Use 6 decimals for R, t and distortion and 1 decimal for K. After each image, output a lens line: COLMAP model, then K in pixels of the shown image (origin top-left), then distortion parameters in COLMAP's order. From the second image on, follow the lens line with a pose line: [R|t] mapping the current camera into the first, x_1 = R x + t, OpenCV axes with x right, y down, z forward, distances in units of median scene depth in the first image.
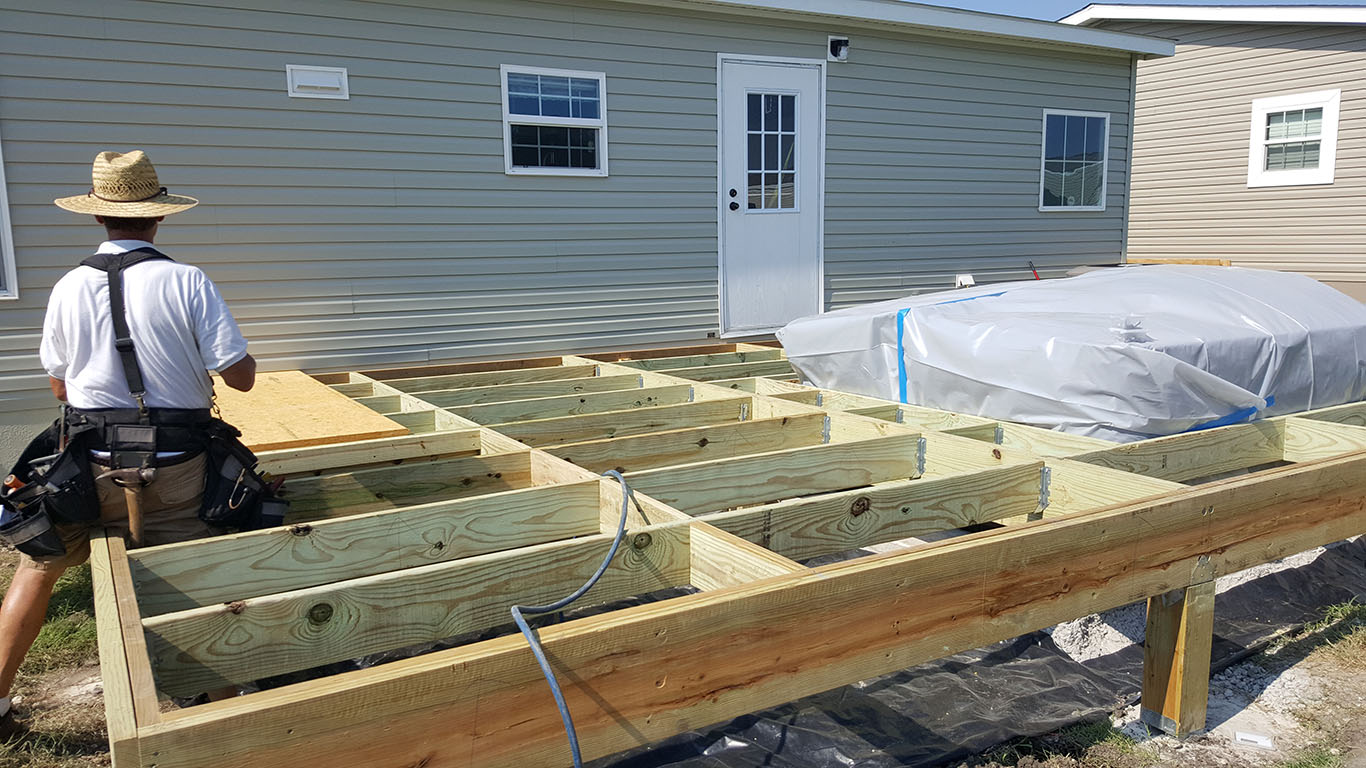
lens RADIAL K [[1014.7, 0, 673.2], [0, 1014.7, 395.7], [0, 0, 1]] dist [0.111639, -0.169629]
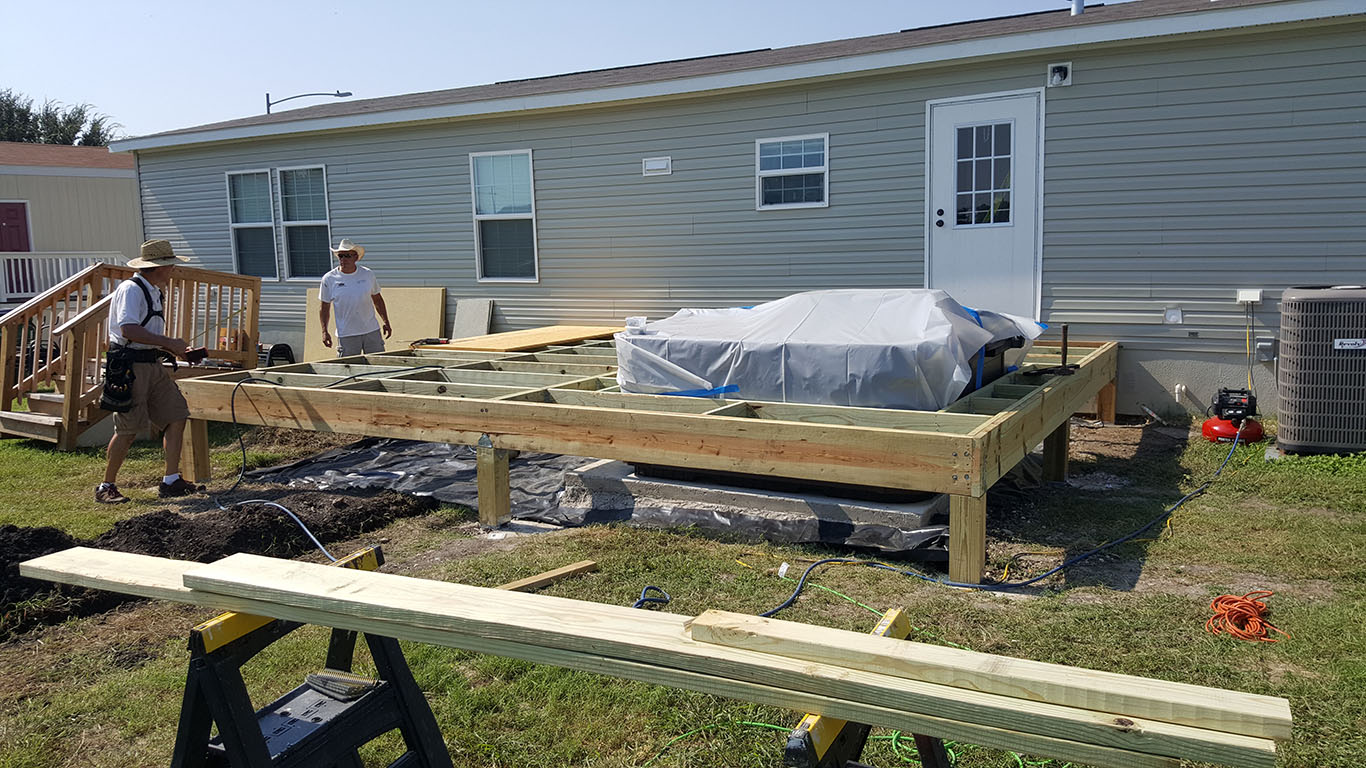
lens RADIAL K [[1014.7, 0, 673.2], [0, 1014.7, 395.7], [0, 0, 1]] dist [0.111639, -0.169629]
pose [[0.491329, 0.129937, -0.861227, 0.976652], [-0.113224, 0.989947, 0.084764, -0.051672], [0.863583, 0.055865, 0.501101, 0.133143]]
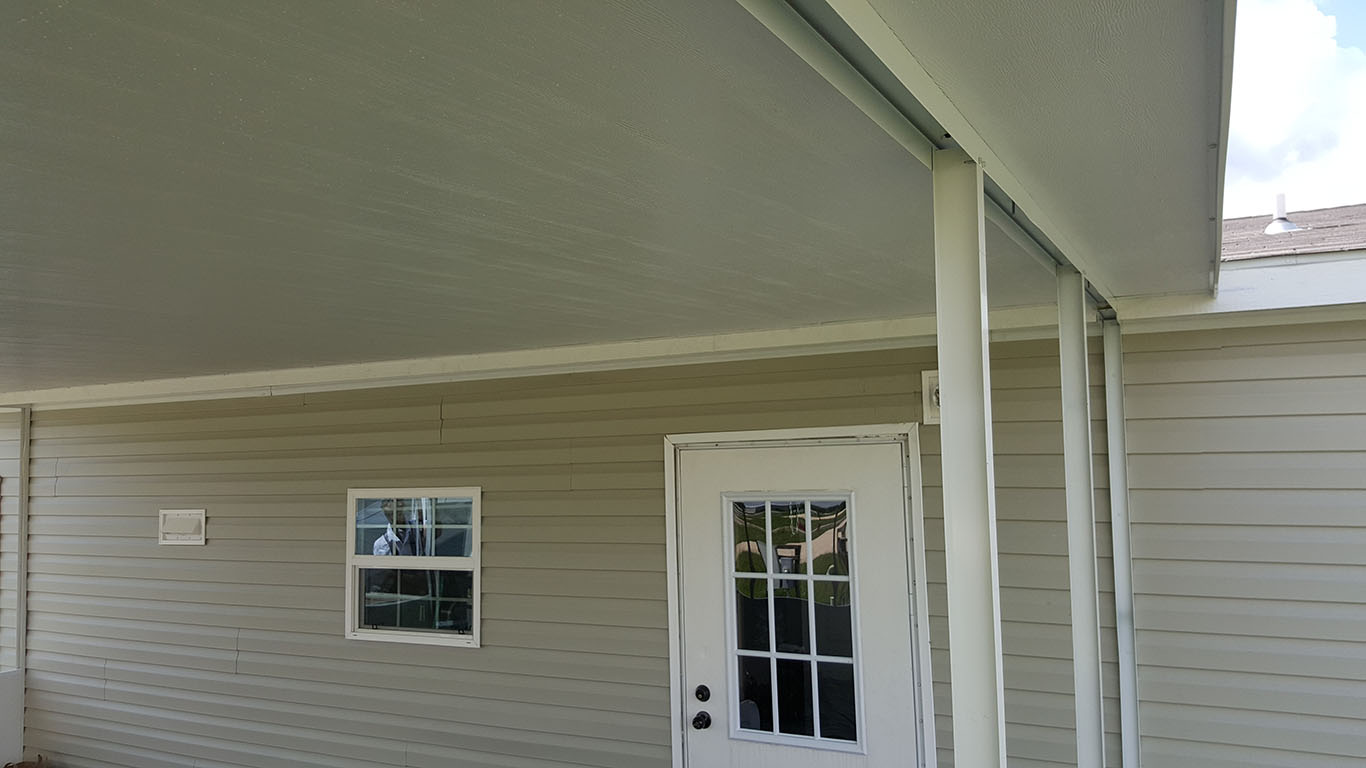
lens RADIAL K [[1014.7, 0, 673.2], [0, 1014.7, 395.7], [0, 0, 1]] dist [0.111639, -0.169629]
pose [[0.518316, -0.047181, -0.853887, 0.494665], [-0.119171, 0.984750, -0.126749, -0.279245], [0.846845, 0.167455, 0.504789, 0.706461]]
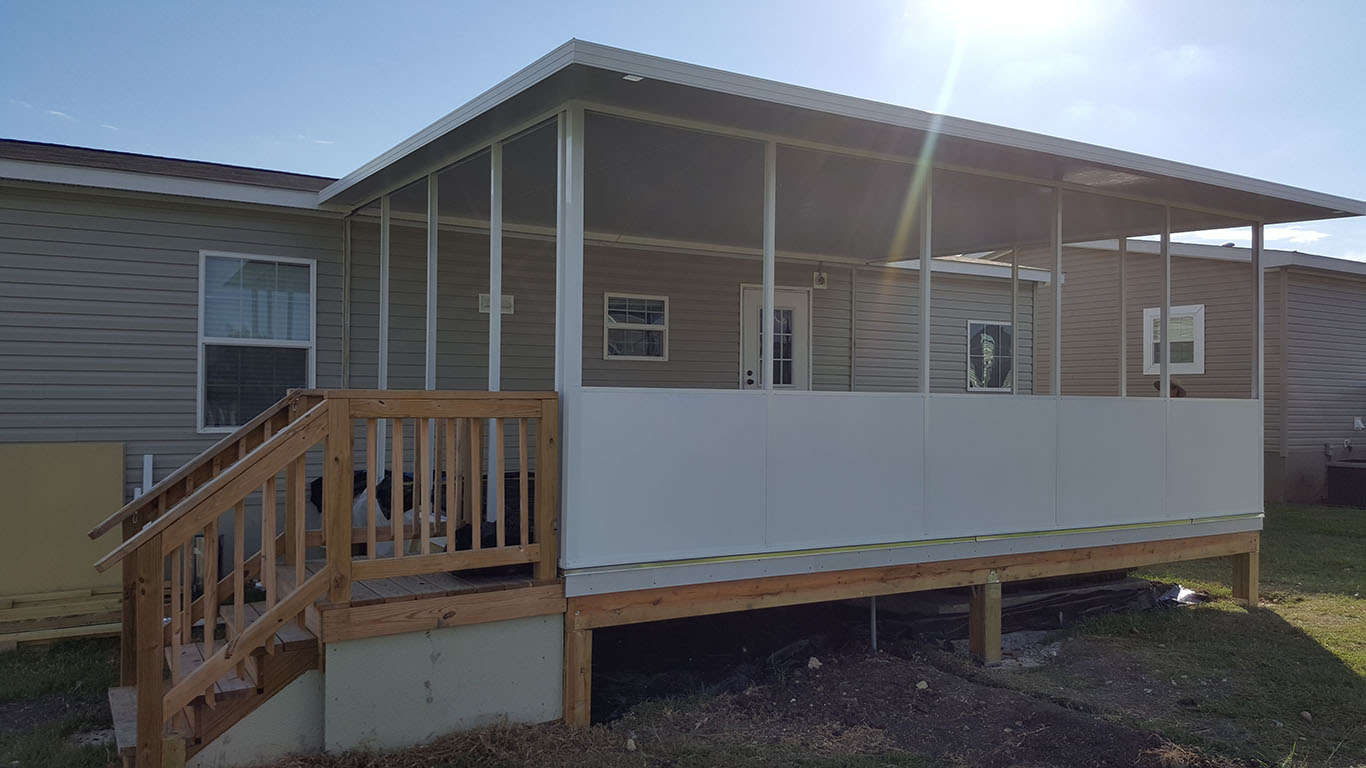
lens RADIAL K [[1019.5, 0, 681.1], [0, 1019.5, 368.8], [0, 0, 1]] dist [0.112918, -0.184837]
pose [[0.999564, 0.026907, 0.012195, -0.058451], [-0.024297, 0.983608, -0.178678, 0.059254], [-0.016802, 0.178304, 0.983832, -0.444823]]
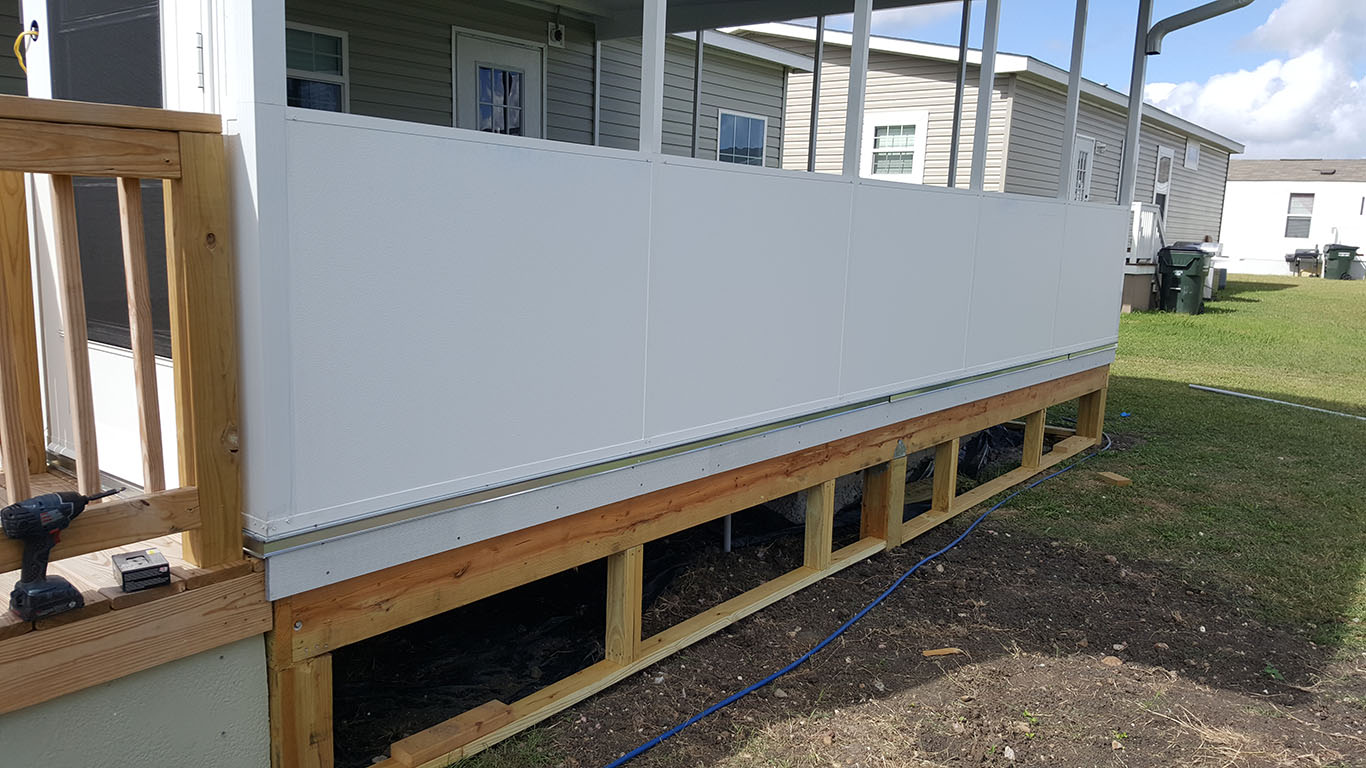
lens RADIAL K [[1009.6, 0, 694.4], [0, 1009.6, 396.0], [0, 0, 1]] dist [0.138654, -0.235465]
pose [[0.931452, -0.012207, 0.363659, -0.112340], [0.003258, 0.999677, 0.025212, 0.023723], [-0.363849, -0.022299, 0.931191, -0.091203]]
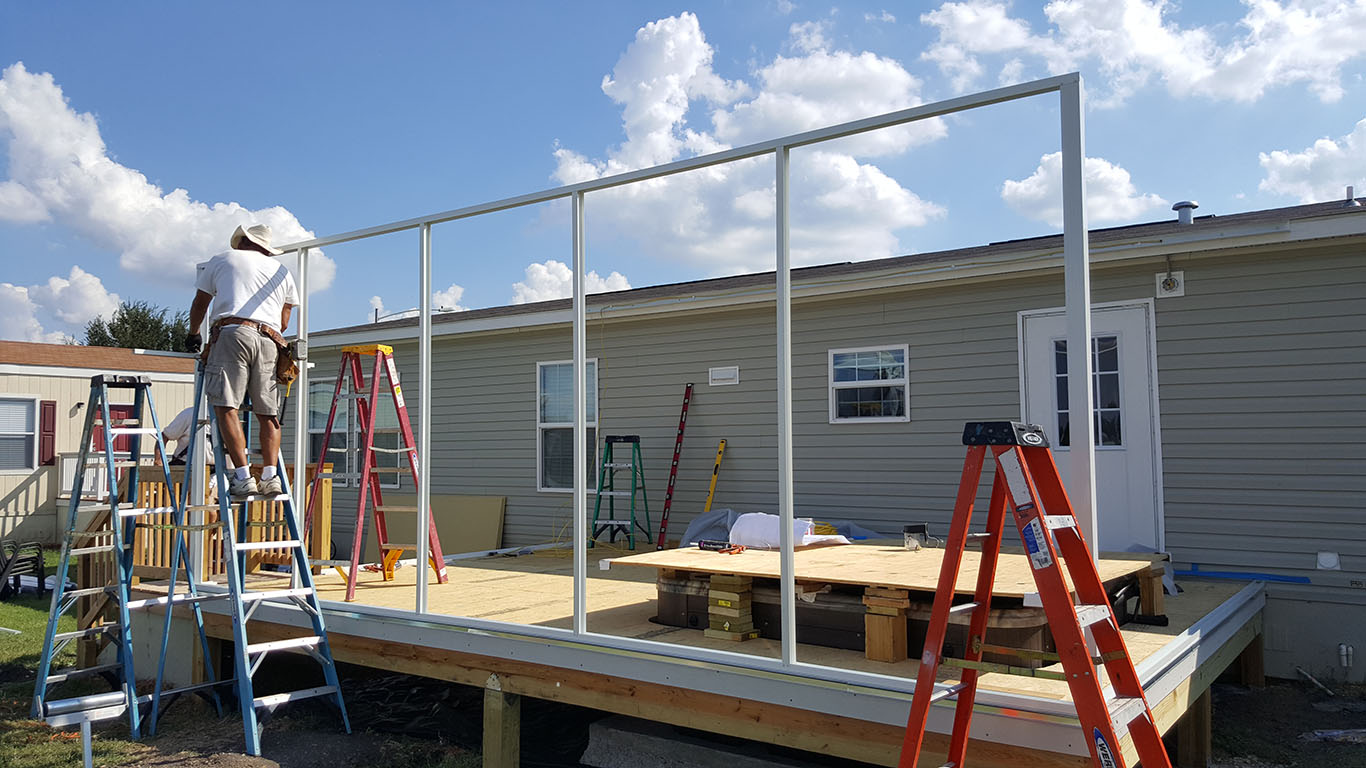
lens RADIAL K [[1021.9, 0, 632.1], [0, 1021.9, 385.5], [0, 0, 1]] dist [0.099753, -0.163721]
pose [[0.373802, -0.049624, -0.926180, 0.909592], [-0.143263, 0.983495, -0.110516, -0.065635], [0.916378, 0.173998, 0.360523, 0.208295]]
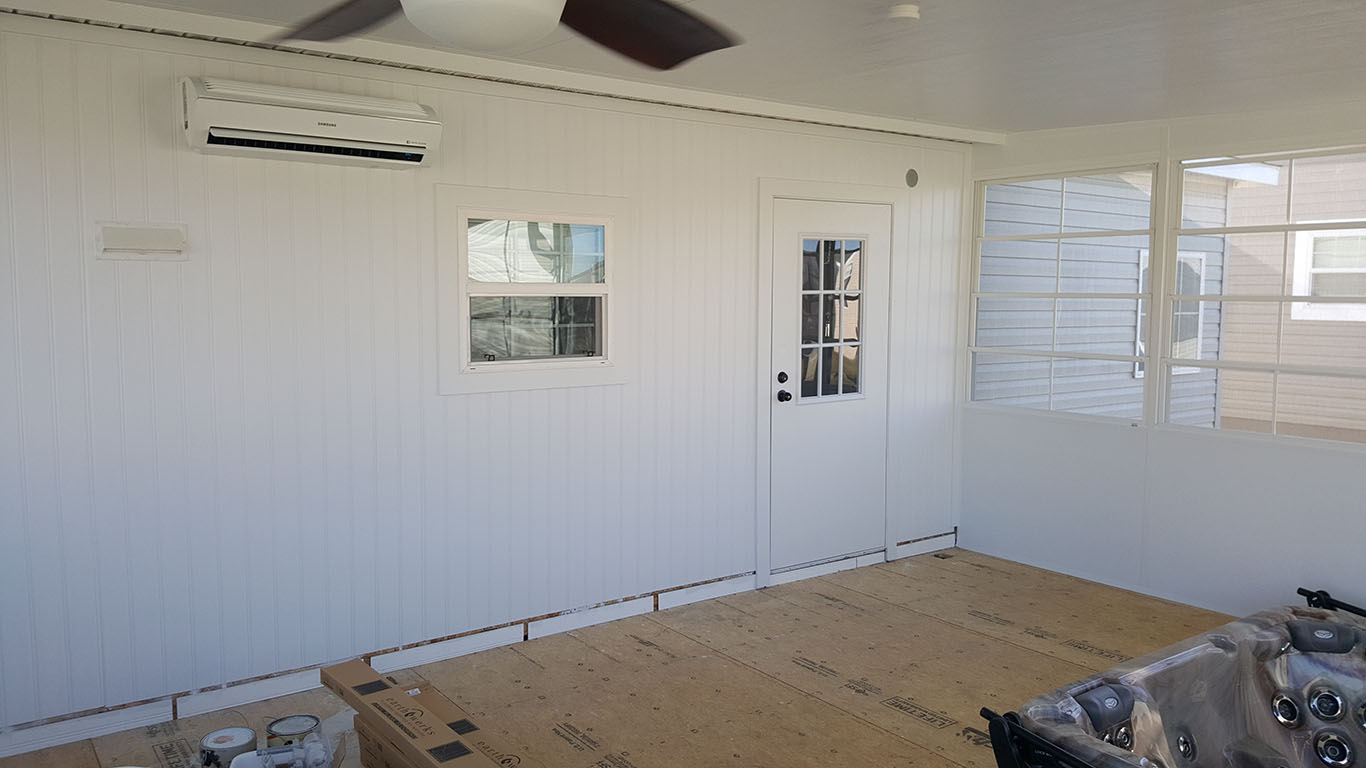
lens RADIAL K [[1009.6, 0, 694.4], [0, 1009.6, 396.0], [0, 0, 1]] dist [0.138654, -0.235465]
pose [[0.994153, 0.010570, 0.107463, -0.076475], [-0.004945, 0.998610, -0.052478, -0.149652], [-0.107869, 0.051640, 0.992823, 0.316021]]
